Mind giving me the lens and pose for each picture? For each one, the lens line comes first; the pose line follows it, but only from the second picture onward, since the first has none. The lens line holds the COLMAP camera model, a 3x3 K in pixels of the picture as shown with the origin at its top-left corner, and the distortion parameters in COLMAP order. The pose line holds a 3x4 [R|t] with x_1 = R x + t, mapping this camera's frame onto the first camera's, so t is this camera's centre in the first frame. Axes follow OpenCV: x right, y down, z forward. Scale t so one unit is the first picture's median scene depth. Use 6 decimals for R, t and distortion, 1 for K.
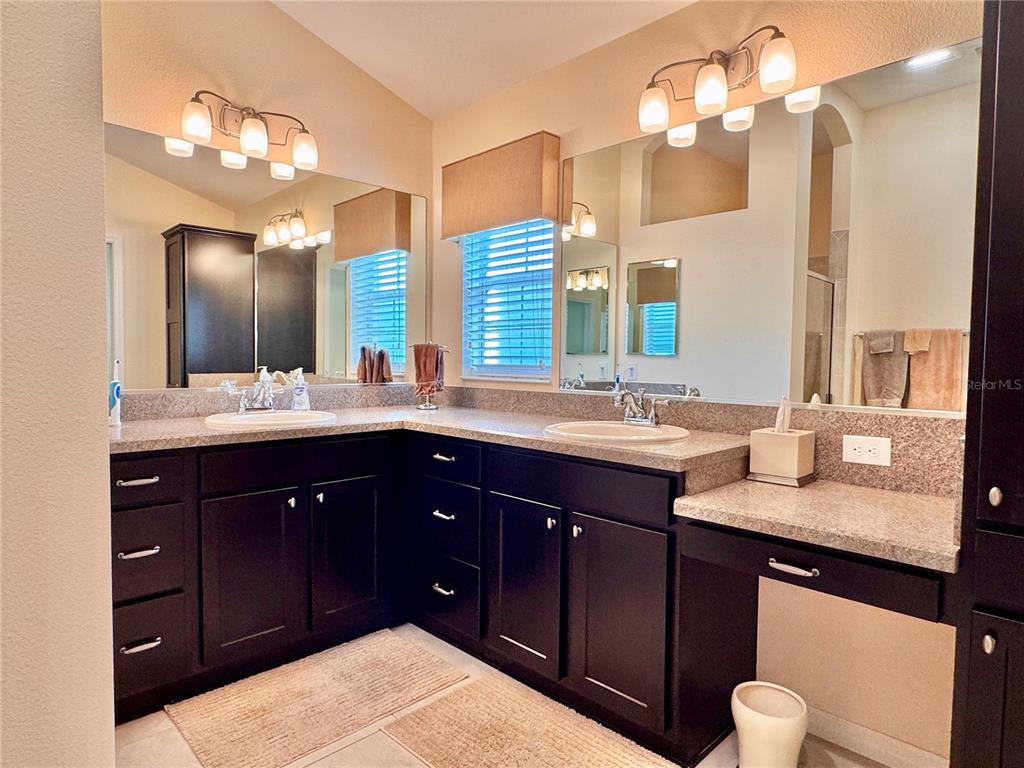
lens RADIAL K [[605.0, 0, 509.0], [0, 605.0, 386.2], [0, 0, 1]] dist [-0.001155, -0.000390]
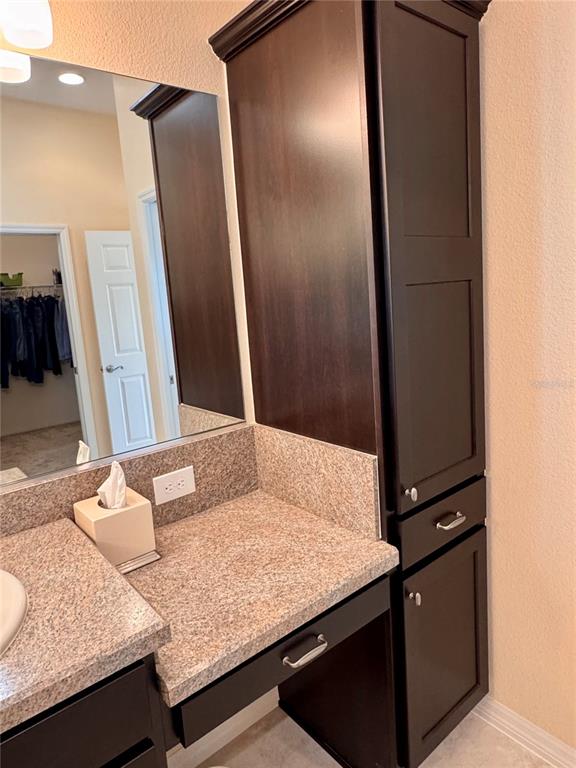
lens RADIAL K [[494.1, 0, 288.0], [0, 494.1, 384.0], [0, 0, 1]] dist [-0.000758, -0.000283]
pose [[0.081417, -0.194465, 0.977525, -0.139467], [0.116244, 0.975940, 0.184468, -0.180825], [-0.989878, 0.098612, 0.102064, 0.739531]]
